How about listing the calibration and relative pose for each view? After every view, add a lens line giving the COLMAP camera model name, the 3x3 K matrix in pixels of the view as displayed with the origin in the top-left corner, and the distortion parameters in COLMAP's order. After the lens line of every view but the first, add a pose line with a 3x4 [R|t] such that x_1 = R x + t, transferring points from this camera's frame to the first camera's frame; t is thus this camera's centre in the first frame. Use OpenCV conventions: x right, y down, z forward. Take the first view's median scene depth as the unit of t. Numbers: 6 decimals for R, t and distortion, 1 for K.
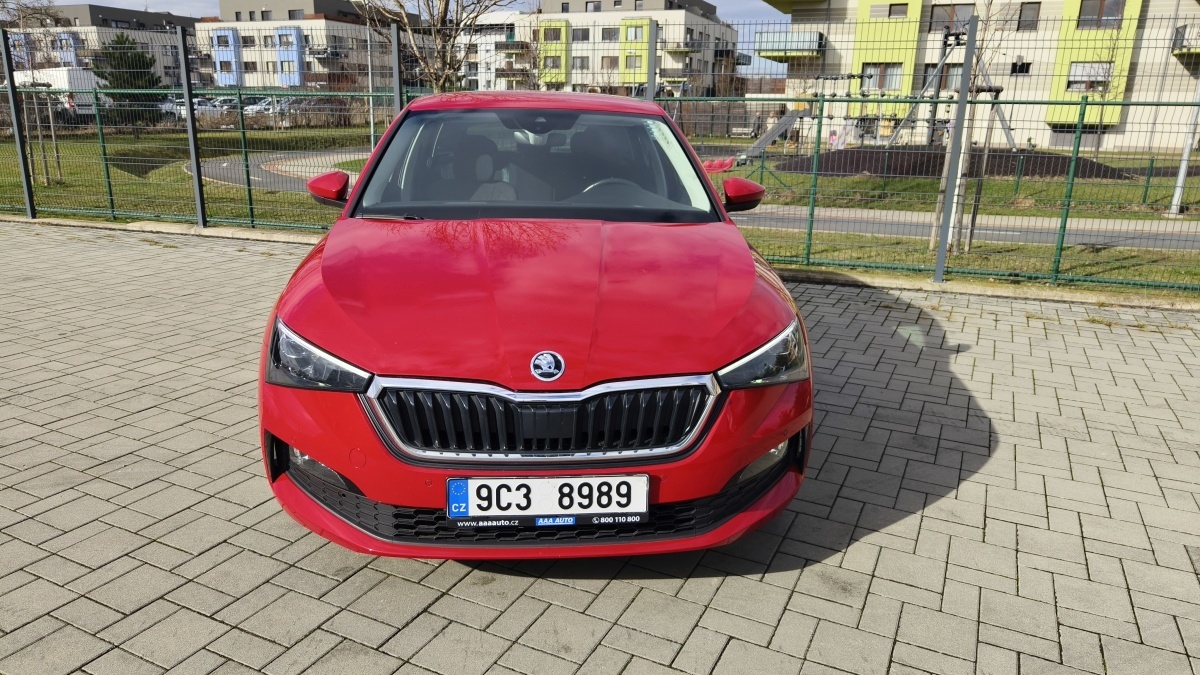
lens RADIAL K [[819.3, 0, 600.0], [0, 819.3, 337.5], [0, 0, 1]] dist [0.002020, -0.004550]
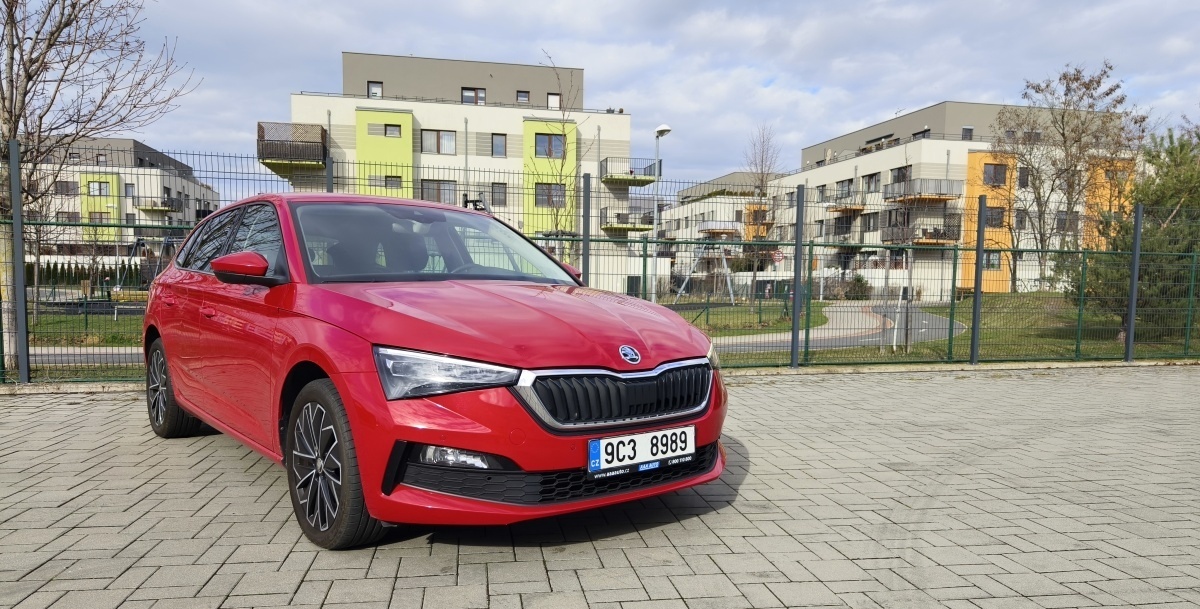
lens RADIAL K [[804.2, 0, 604.1], [0, 804.2, 356.0], [0, 0, 1]] dist [0.031568, -0.002569]
pose [[0.814792, -0.061474, 0.576486, -0.202961], [0.159235, 0.979850, -0.120572, 0.044716], [-0.557458, 0.190037, 0.808163, -0.018669]]
